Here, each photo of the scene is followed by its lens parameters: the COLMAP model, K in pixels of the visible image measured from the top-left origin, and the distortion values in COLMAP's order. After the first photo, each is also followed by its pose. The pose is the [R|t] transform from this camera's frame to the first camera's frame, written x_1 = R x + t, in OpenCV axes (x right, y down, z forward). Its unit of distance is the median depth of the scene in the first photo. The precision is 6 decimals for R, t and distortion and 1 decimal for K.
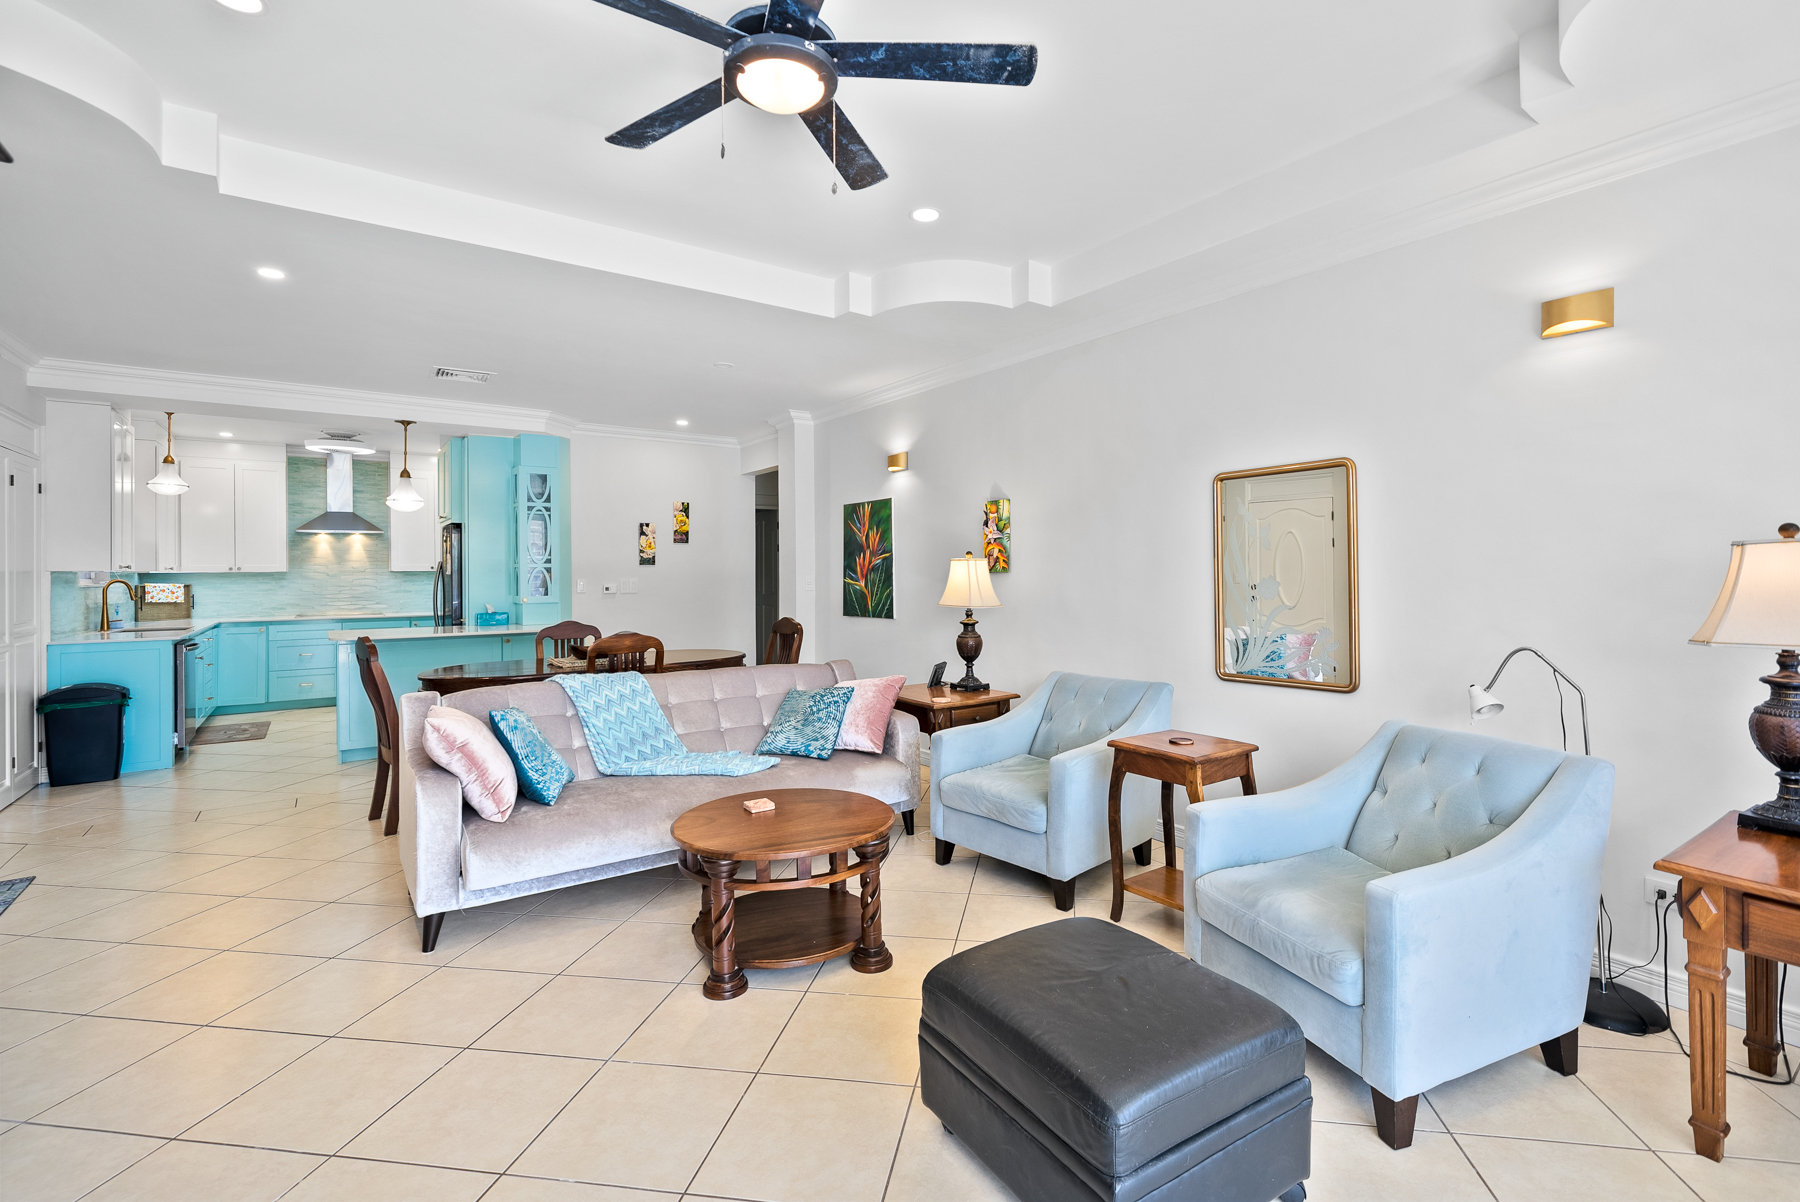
lens RADIAL K [[795.7, 0, 905.3], [0, 795.7, 565.6], [0, 0, 1]] dist [0.002774, 0.000302]
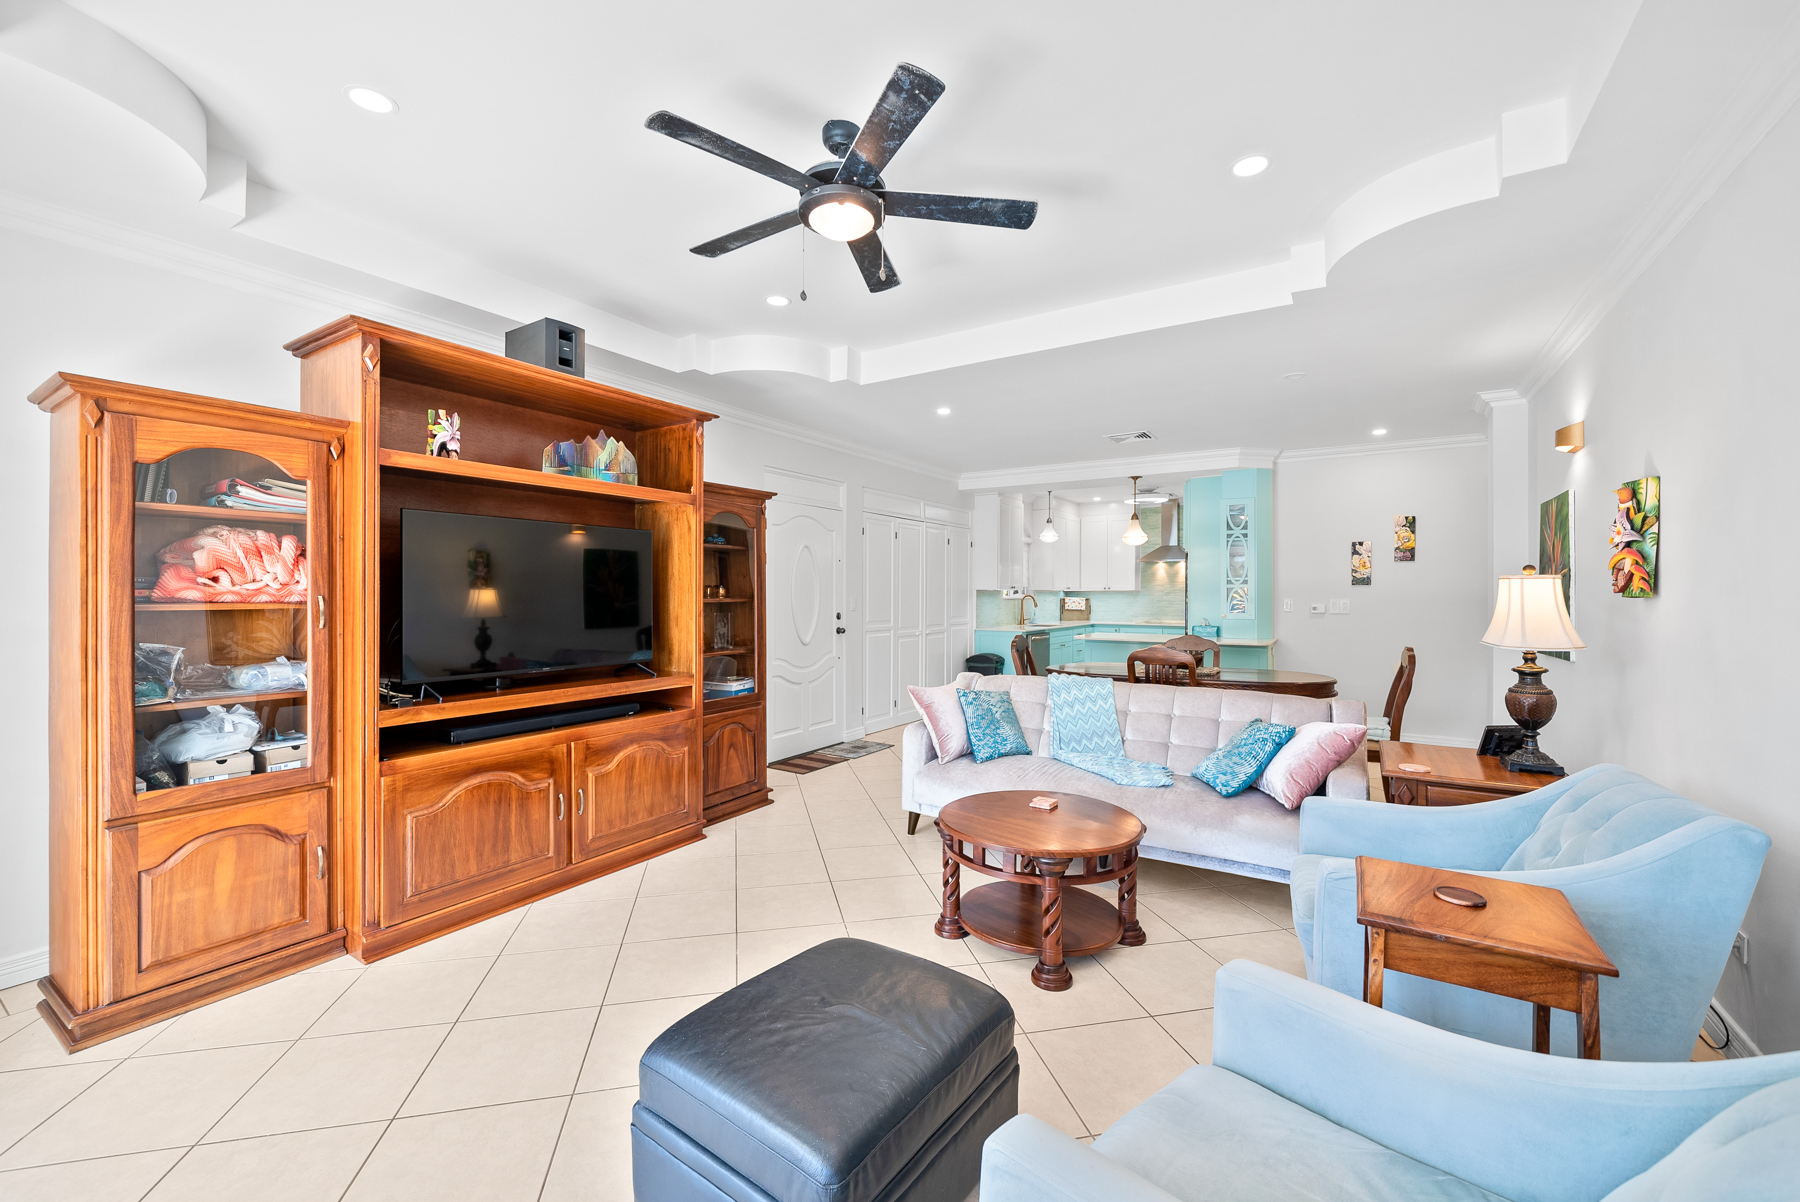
lens RADIAL K [[687.0, 0, 900.0], [0, 687.0, 601.0], [0, 0, 1]] dist [0.000563, 0.000009]
pose [[0.415900, 0.018245, -0.909227, 0.246894], [0.003198, 0.999763, 0.021524, -0.001374], [0.909405, -0.011859, 0.415744, 0.171805]]
